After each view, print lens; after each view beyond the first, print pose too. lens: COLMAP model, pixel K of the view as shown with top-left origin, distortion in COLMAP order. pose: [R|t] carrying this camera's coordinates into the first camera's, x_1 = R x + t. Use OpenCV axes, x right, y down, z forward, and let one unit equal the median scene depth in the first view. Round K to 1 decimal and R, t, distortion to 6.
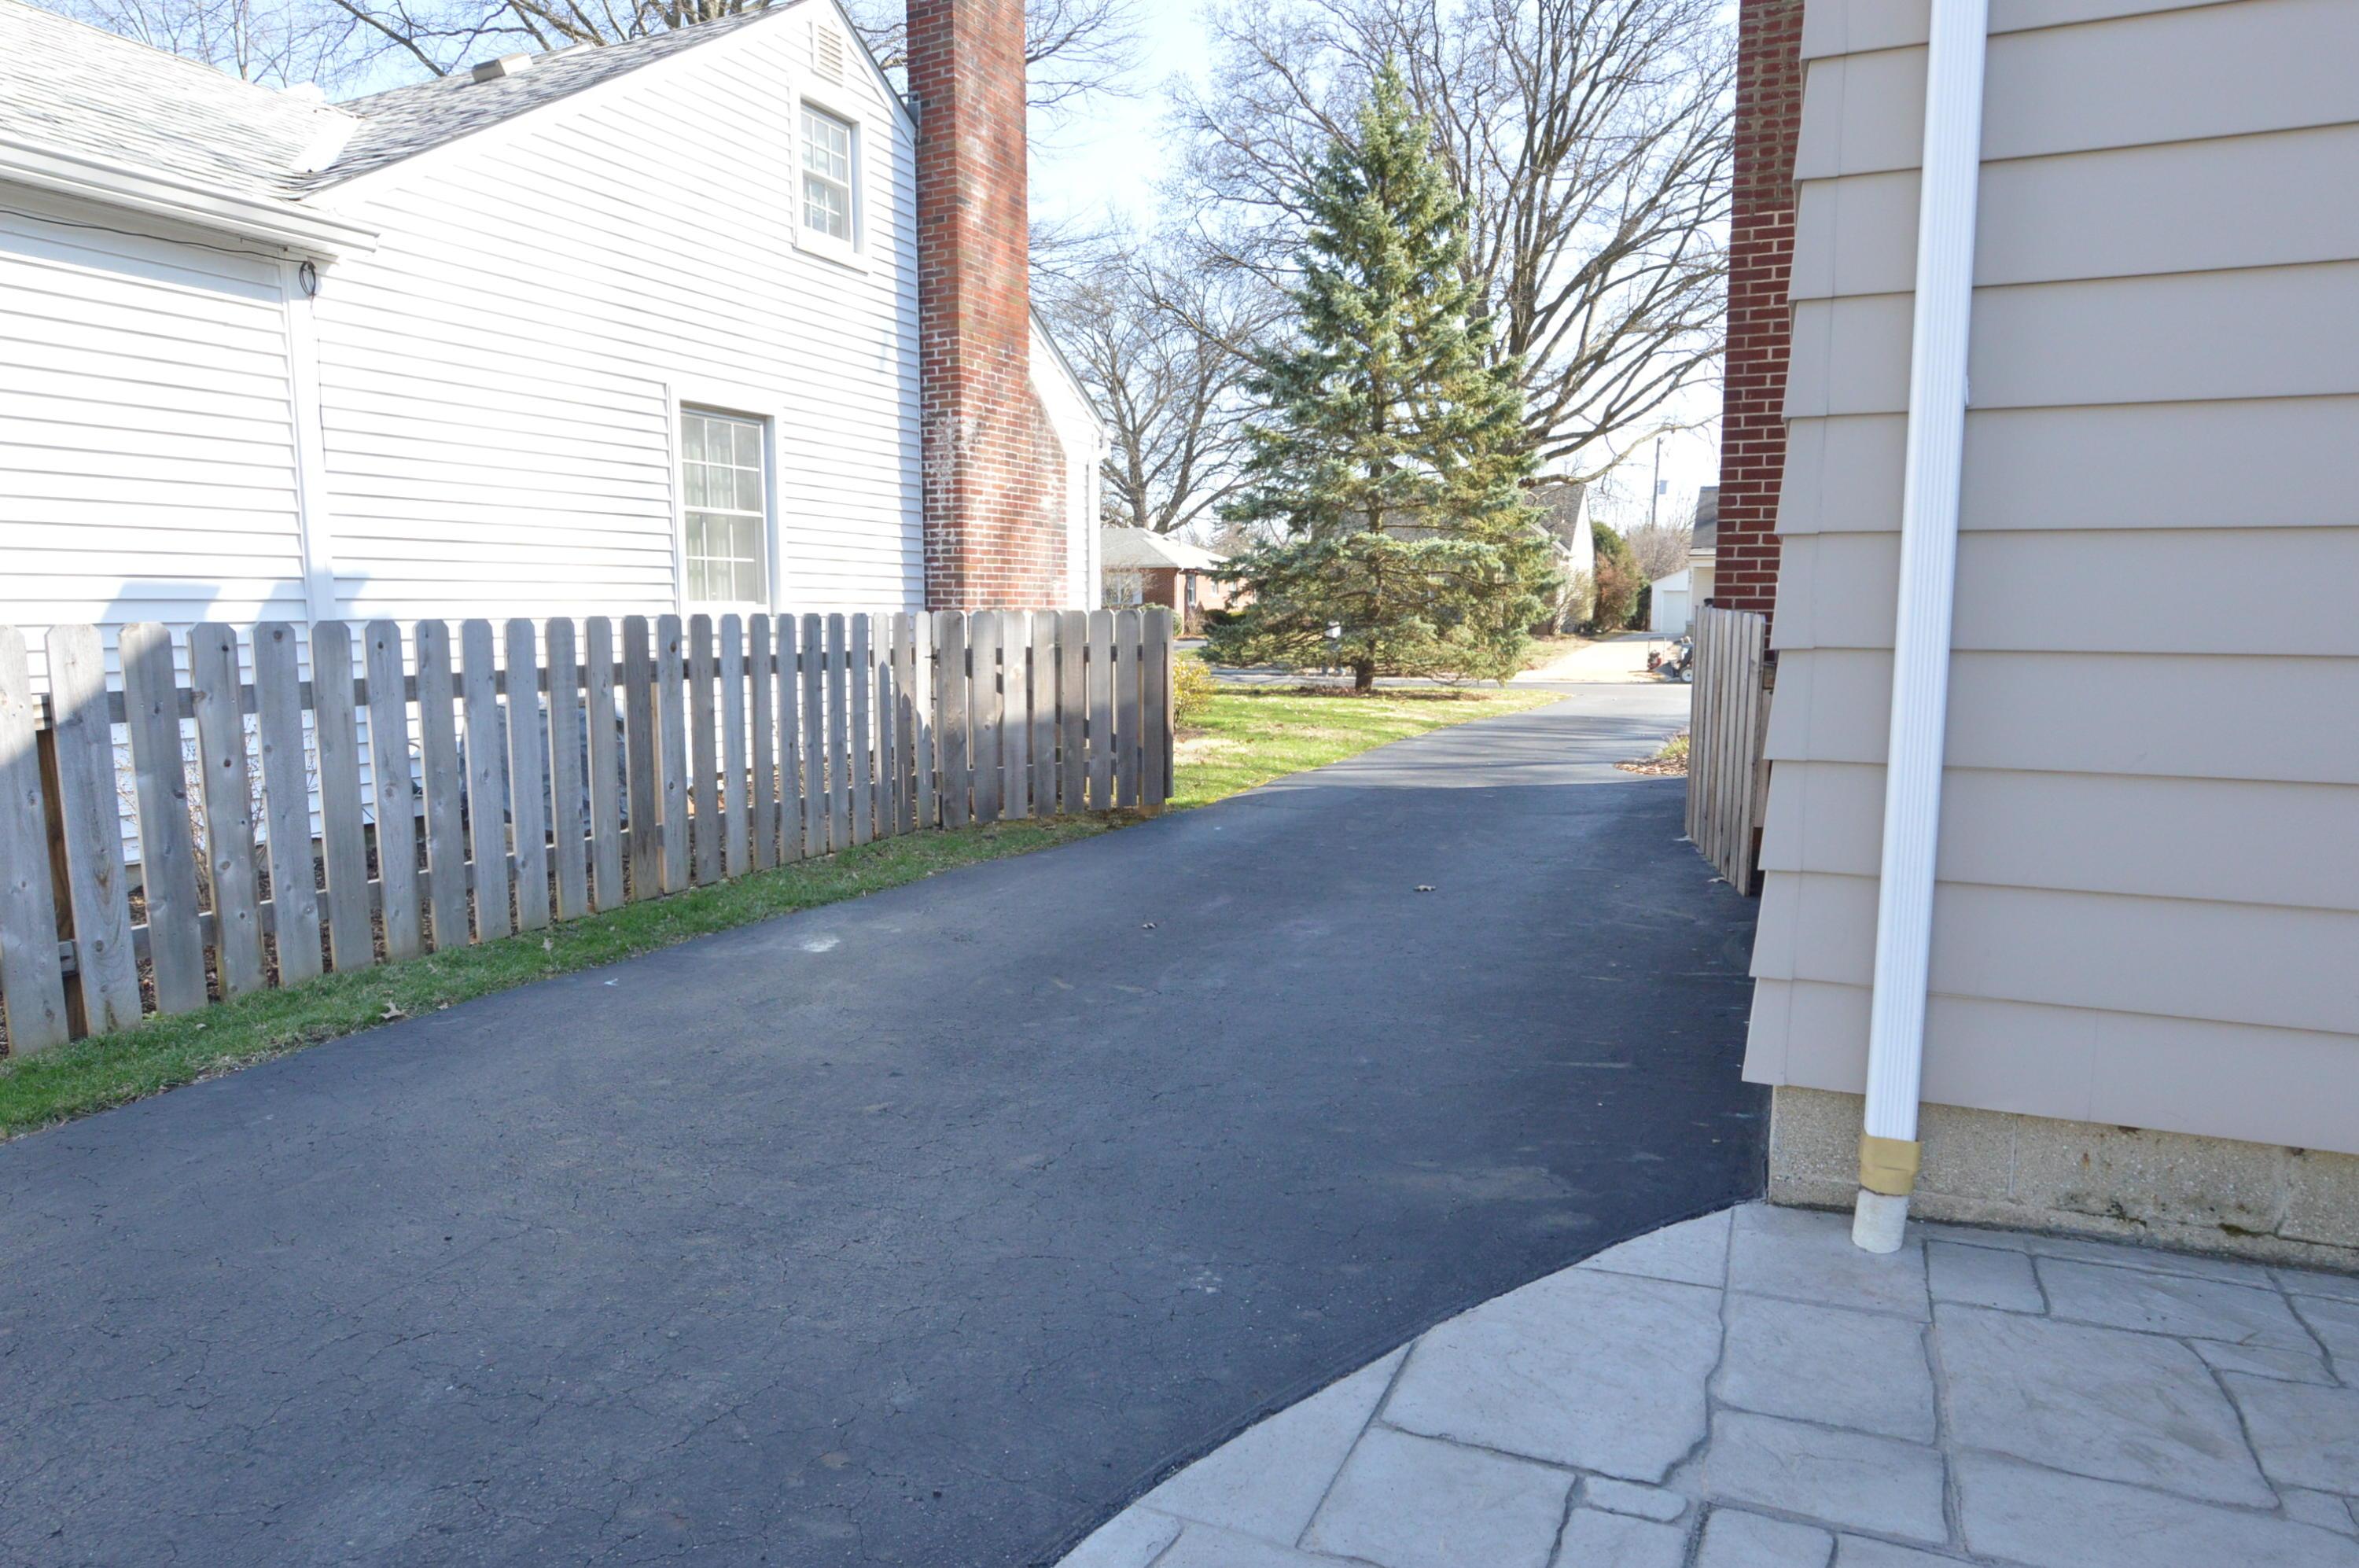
lens RADIAL K [[1353.5, 0, 1179.5], [0, 1353.5, 784.0], [0, 0, 1]] dist [-0.035088, 0.000008]
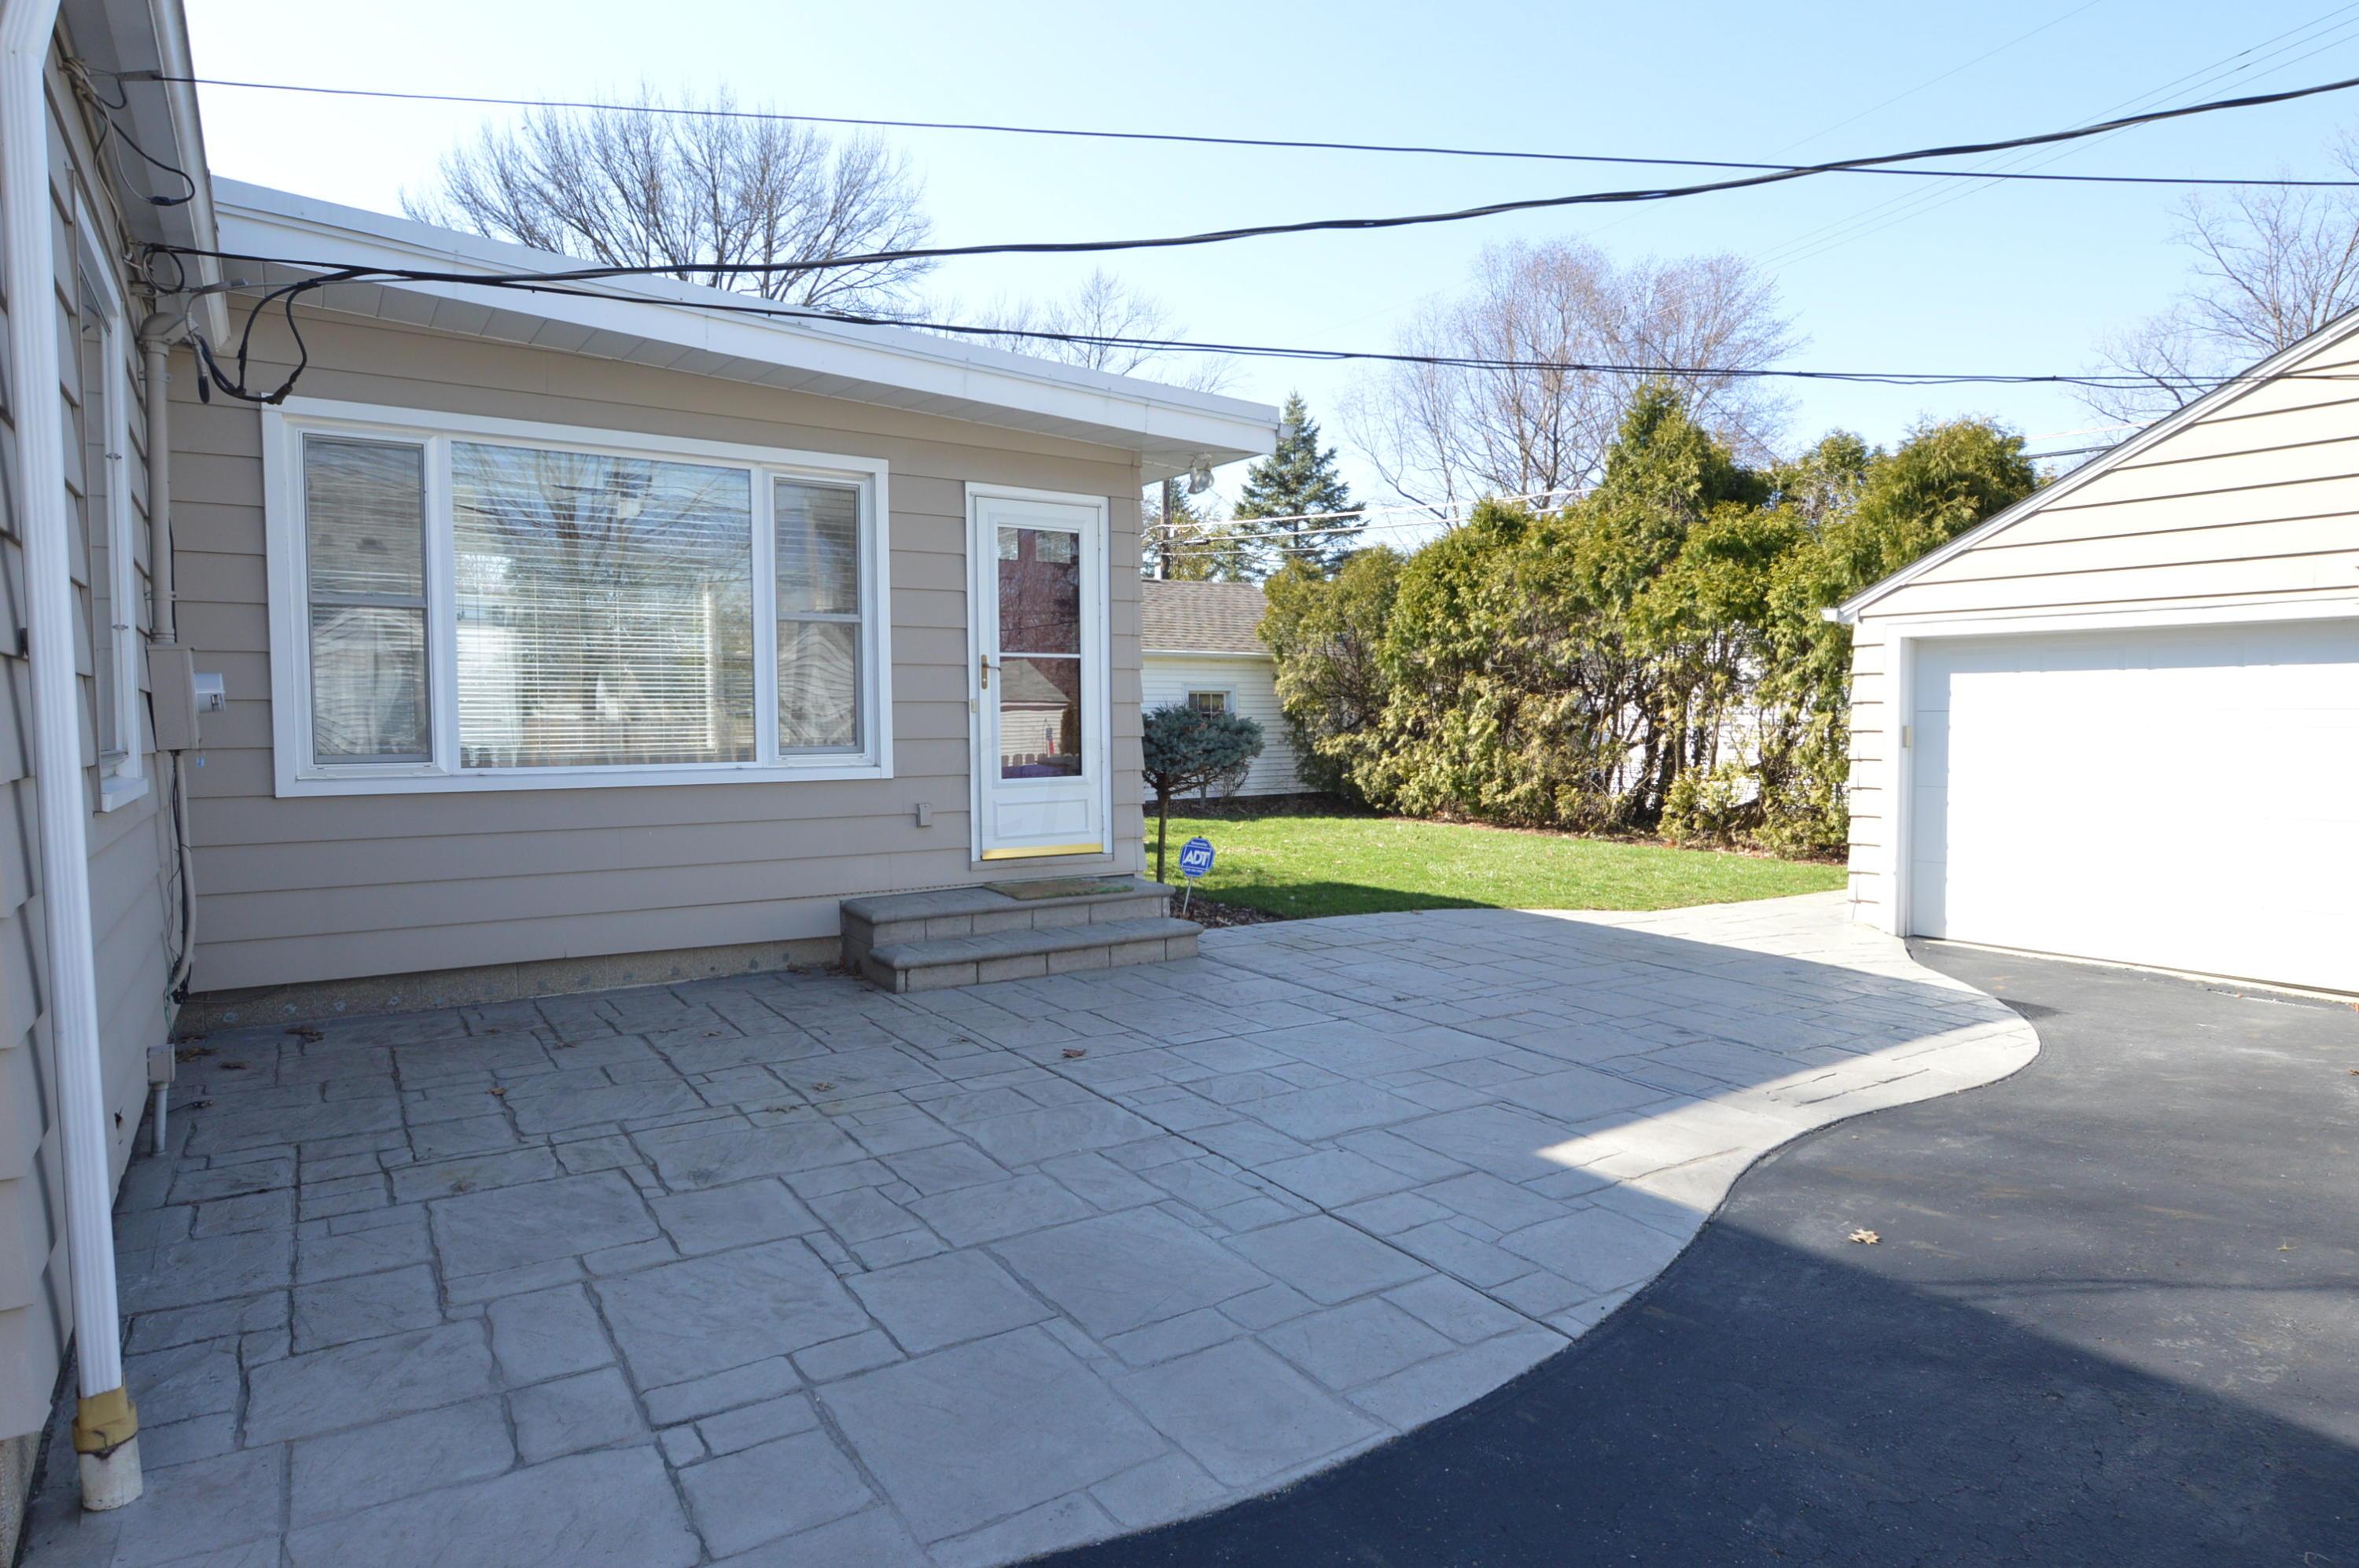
lens RADIAL K [[1301.6, 0, 1179.5], [0, 1301.6, 784.0], [0, 0, 1]] dist [0.000379, 0.000108]
pose [[-0.845458, -0.026991, 0.533359, -0.137745], [0.070661, 0.984287, 0.161820, -0.058404], [-0.529347, 0.174499, -0.830266, 0.285326]]
